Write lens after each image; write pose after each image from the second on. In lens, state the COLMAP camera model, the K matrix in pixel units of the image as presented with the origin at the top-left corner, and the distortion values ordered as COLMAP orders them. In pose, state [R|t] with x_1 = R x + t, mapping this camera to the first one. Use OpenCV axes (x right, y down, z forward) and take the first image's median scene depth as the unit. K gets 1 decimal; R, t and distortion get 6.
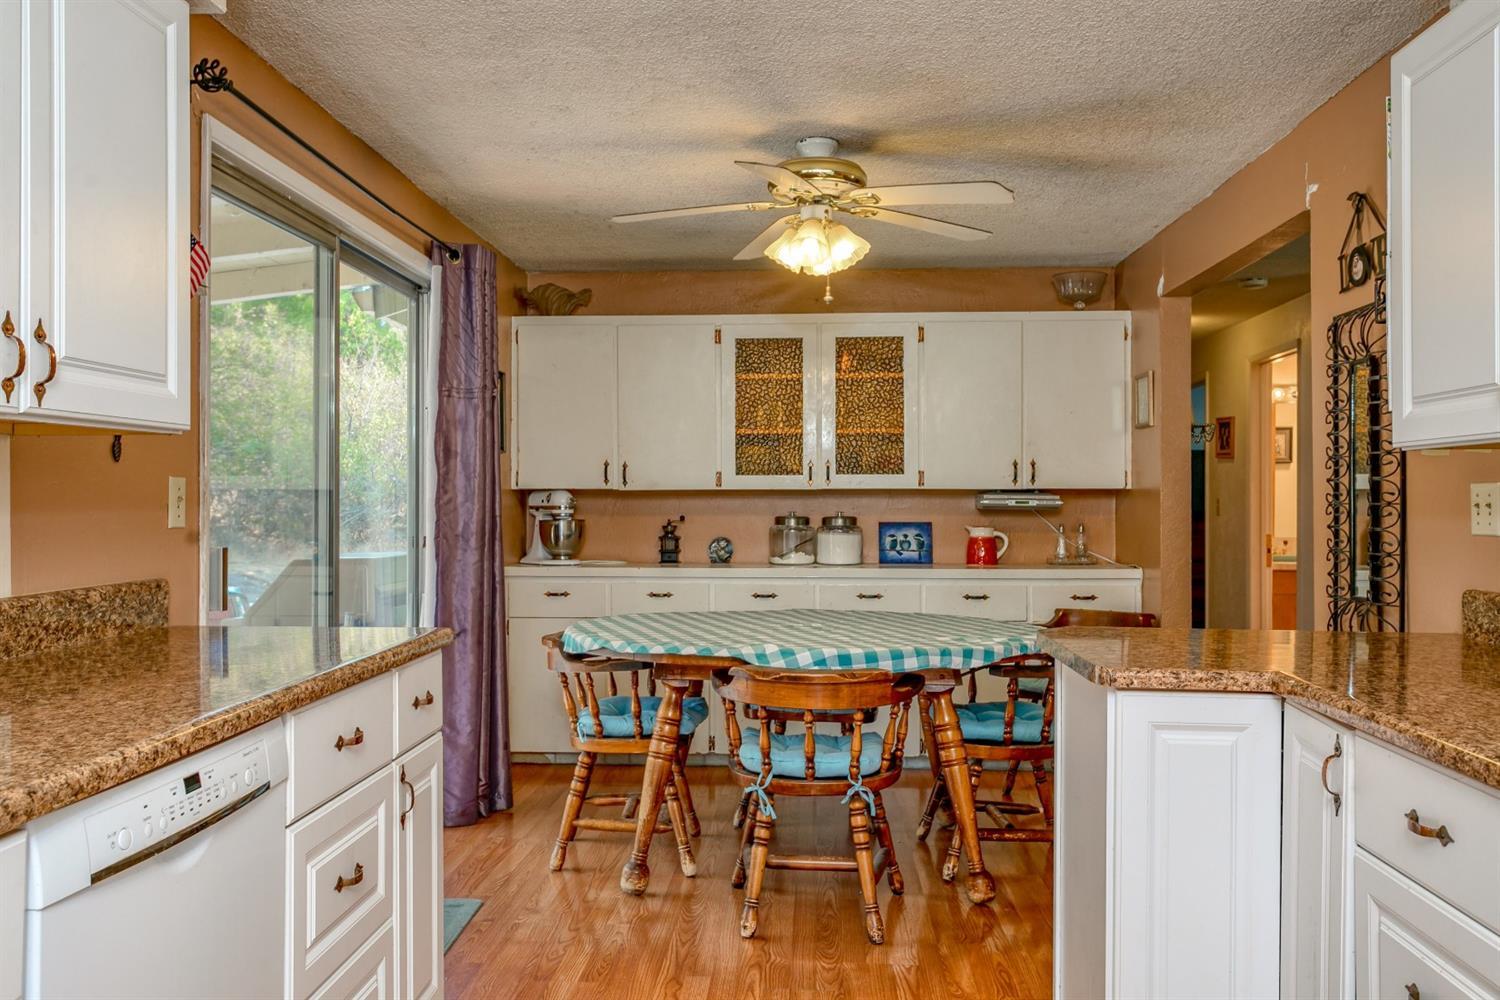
lens RADIAL K [[1224.8, 0, 750.0], [0, 1224.8, 500.0], [0, 0, 1]] dist [0.002884, 0.001600]
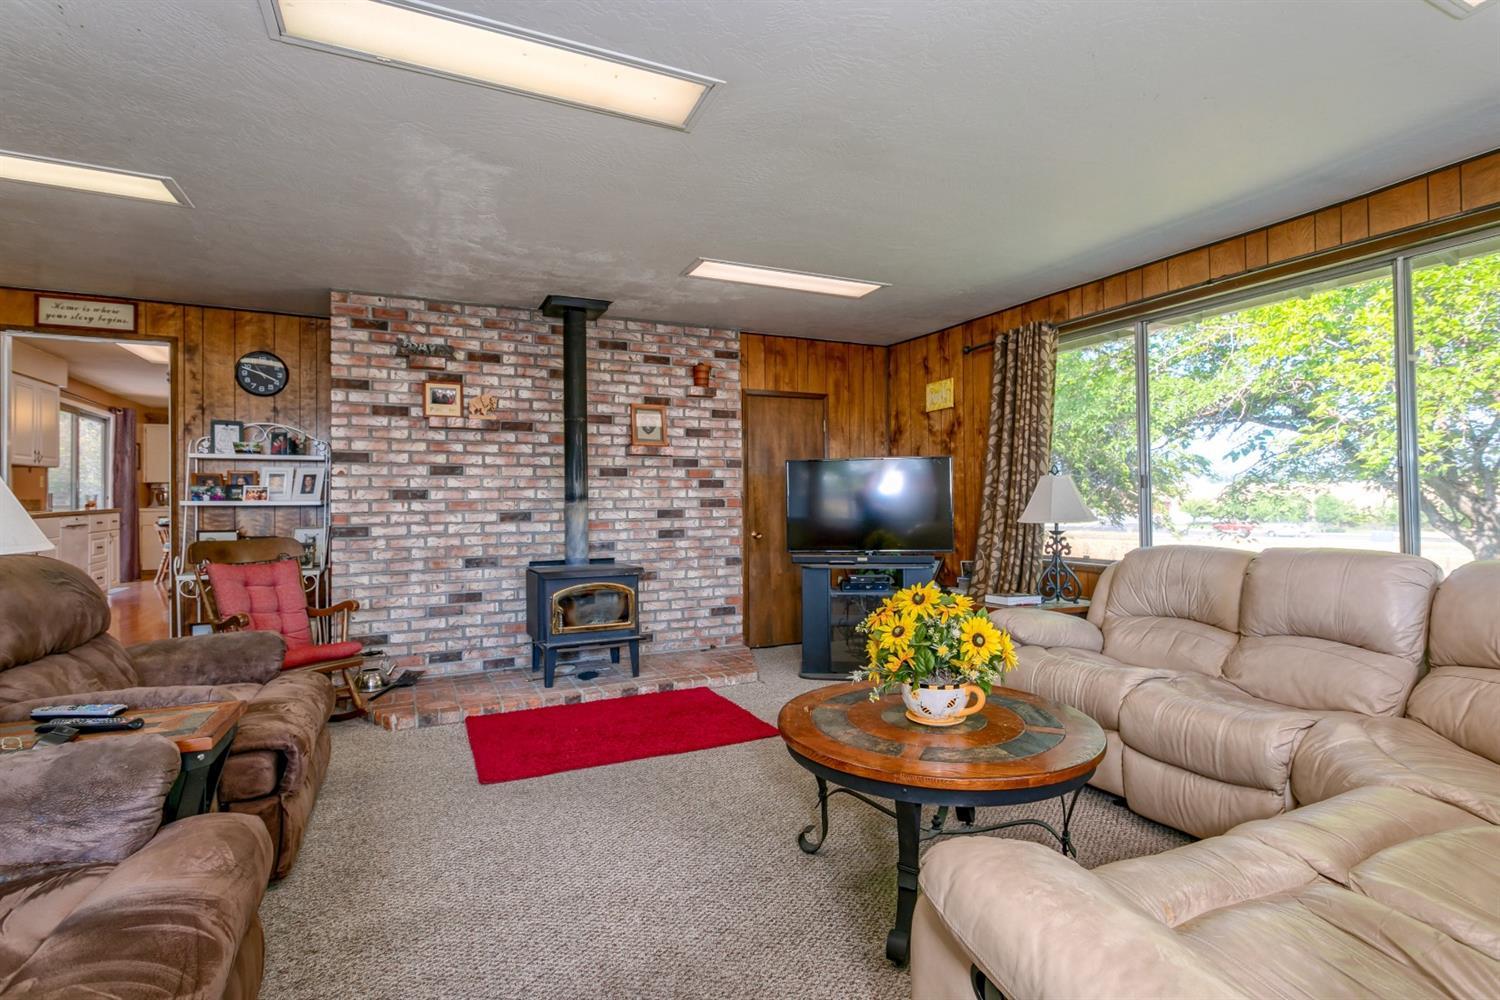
lens RADIAL K [[722.2, 0, 743.0], [0, 722.2, 490.4], [0, 0, 1]] dist [0.003063, 0.000777]
pose [[0.884761, -0.005565, 0.466013, 0.369448], [0.011040, 0.999898, -0.009019, 0.056209], [-0.465915, 0.013125, 0.884732, -1.666830]]
